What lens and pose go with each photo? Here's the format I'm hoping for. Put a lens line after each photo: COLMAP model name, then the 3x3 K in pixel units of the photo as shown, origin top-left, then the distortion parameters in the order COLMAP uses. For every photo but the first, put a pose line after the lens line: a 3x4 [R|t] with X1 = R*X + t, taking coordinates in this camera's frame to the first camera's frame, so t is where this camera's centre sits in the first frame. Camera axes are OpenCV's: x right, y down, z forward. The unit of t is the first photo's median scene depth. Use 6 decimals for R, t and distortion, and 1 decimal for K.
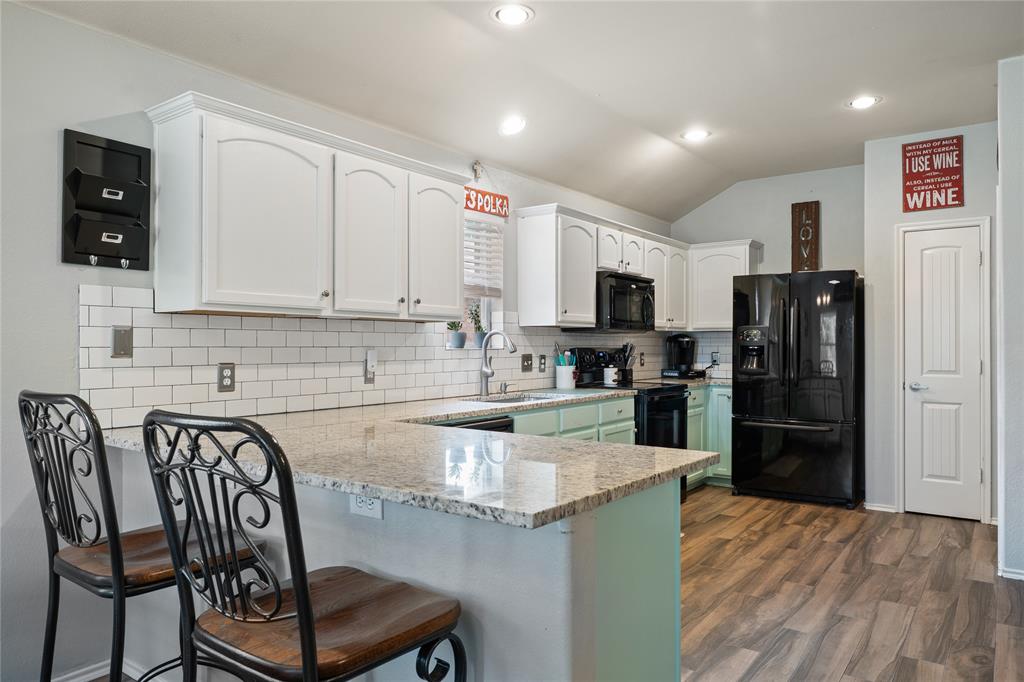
lens RADIAL K [[686.0, 0, 517.5], [0, 686.0, 341.2], [0, 0, 1]] dist [-0.000641, -0.001831]
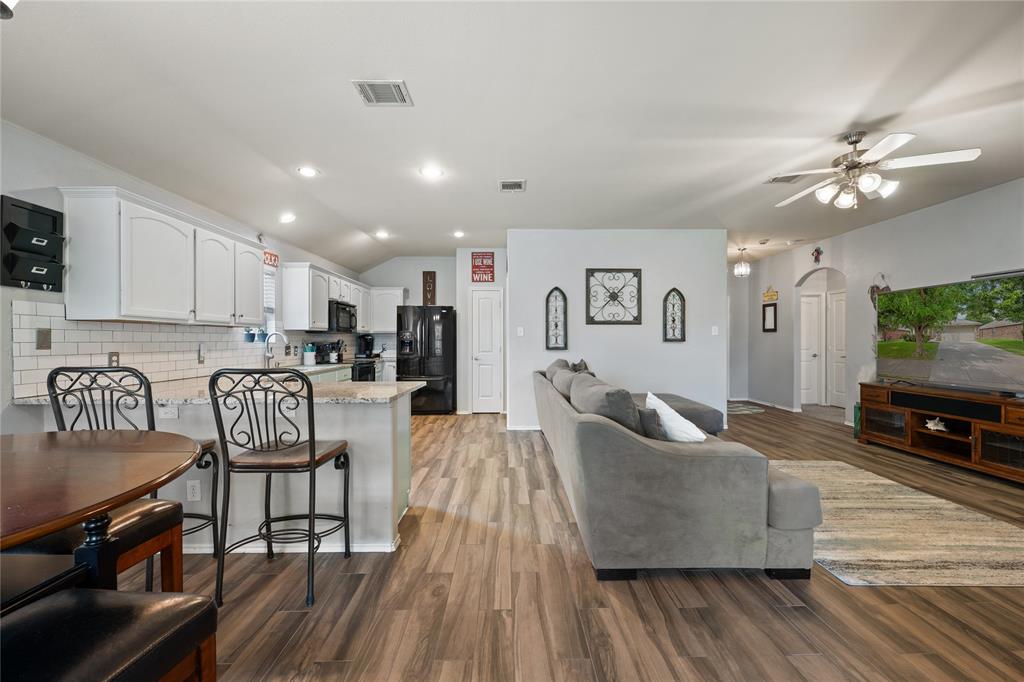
lens RADIAL K [[417.6, 0, 516.3], [0, 417.6, 342.4], [0, 0, 1]] dist [0.000229, 0.000185]
pose [[0.795641, -0.003750, 0.605757, -0.214283], [-0.002619, 0.999950, 0.009631, -0.002001], [-0.605763, -0.009249, 0.795591, -0.258828]]
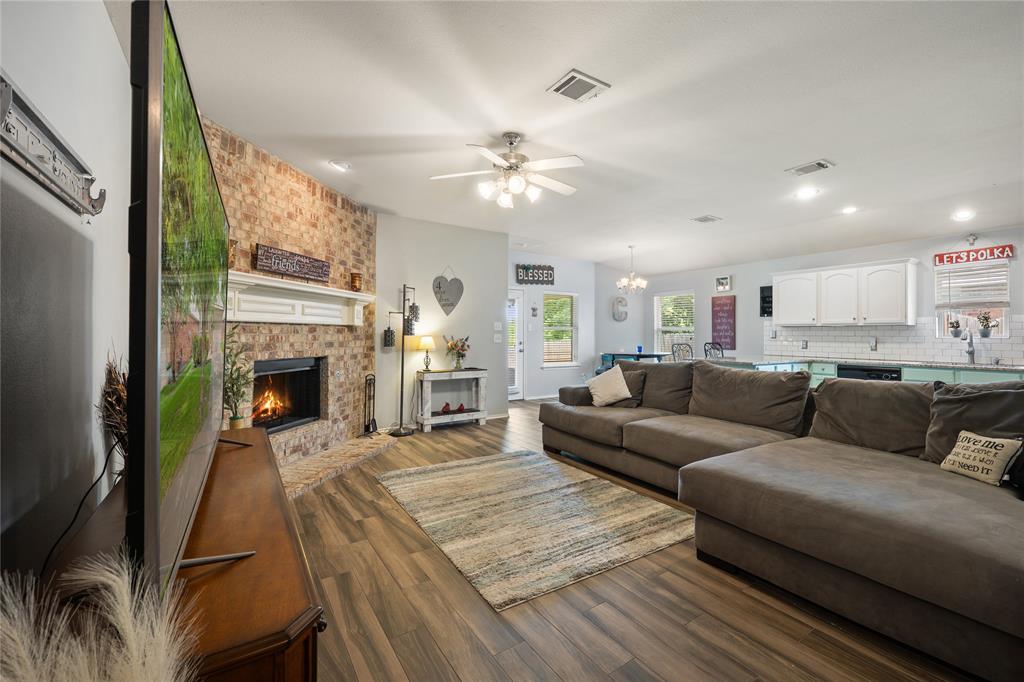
lens RADIAL K [[417.6, 0, 515.6], [0, 417.6, 328.5], [0, 0, 1]] dist [0.000229, 0.000185]
pose [[-0.349029, -0.012321, -0.937031, 1.609012], [0.003515, 0.999889, -0.014457, -0.002341], [0.937105, -0.008340, -0.348947, 0.298574]]
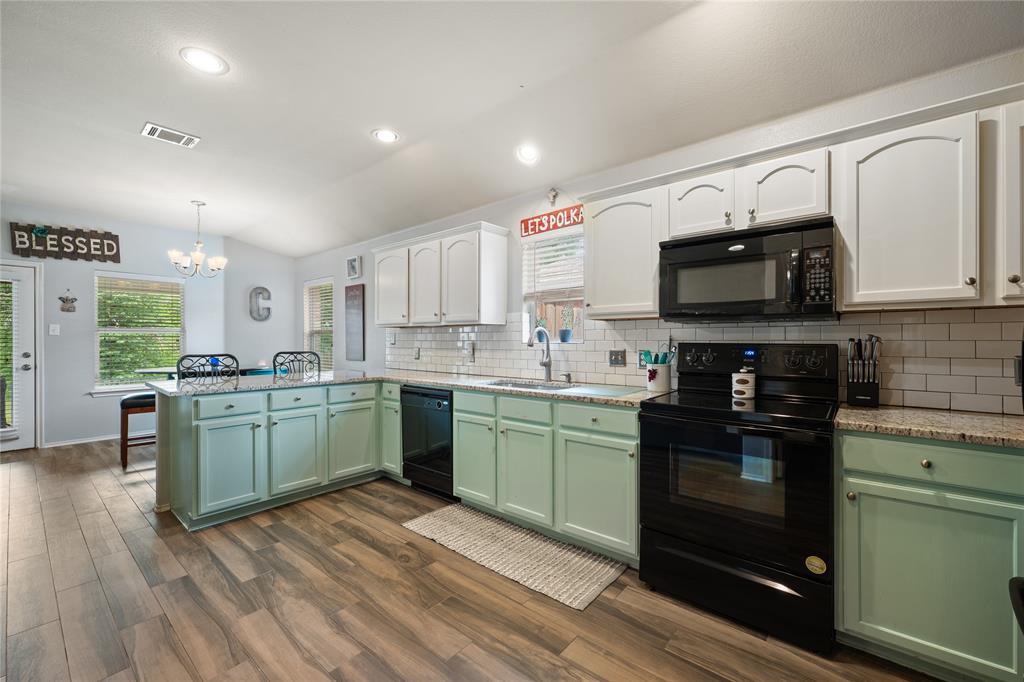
lens RADIAL K [[417.6, 0, 515.2], [0, 417.6, 338.8], [0, 0, 1]] dist [0.000229, 0.000185]
pose [[-0.068997, 0.001217, -0.997616, 0.796324], [0.009074, 0.999959, 0.000593, 0.003601], [0.997576, -0.009012, -0.069005, 1.139620]]
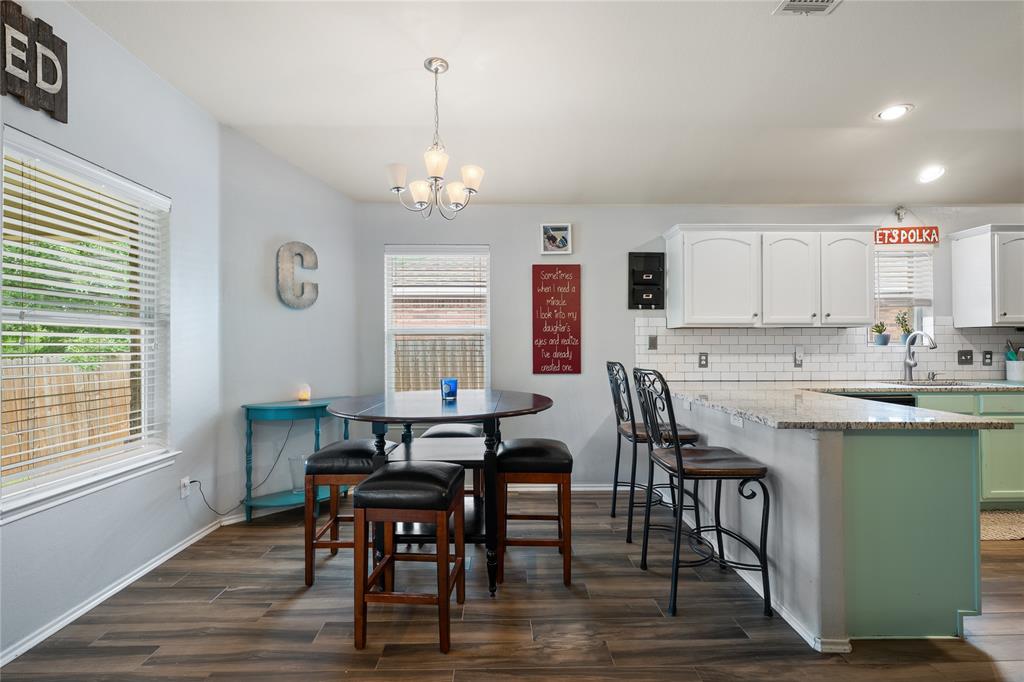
lens RADIAL K [[461.7, 0, 509.0], [0, 461.7, 340.7], [0, 0, 1]] dist [0.003114, -0.000677]
pose [[0.601177, -0.009835, -0.799055, 0.234521], [0.007626, 0.999949, -0.006570, 0.001147], [0.799080, -0.002144, 0.601221, -0.185925]]
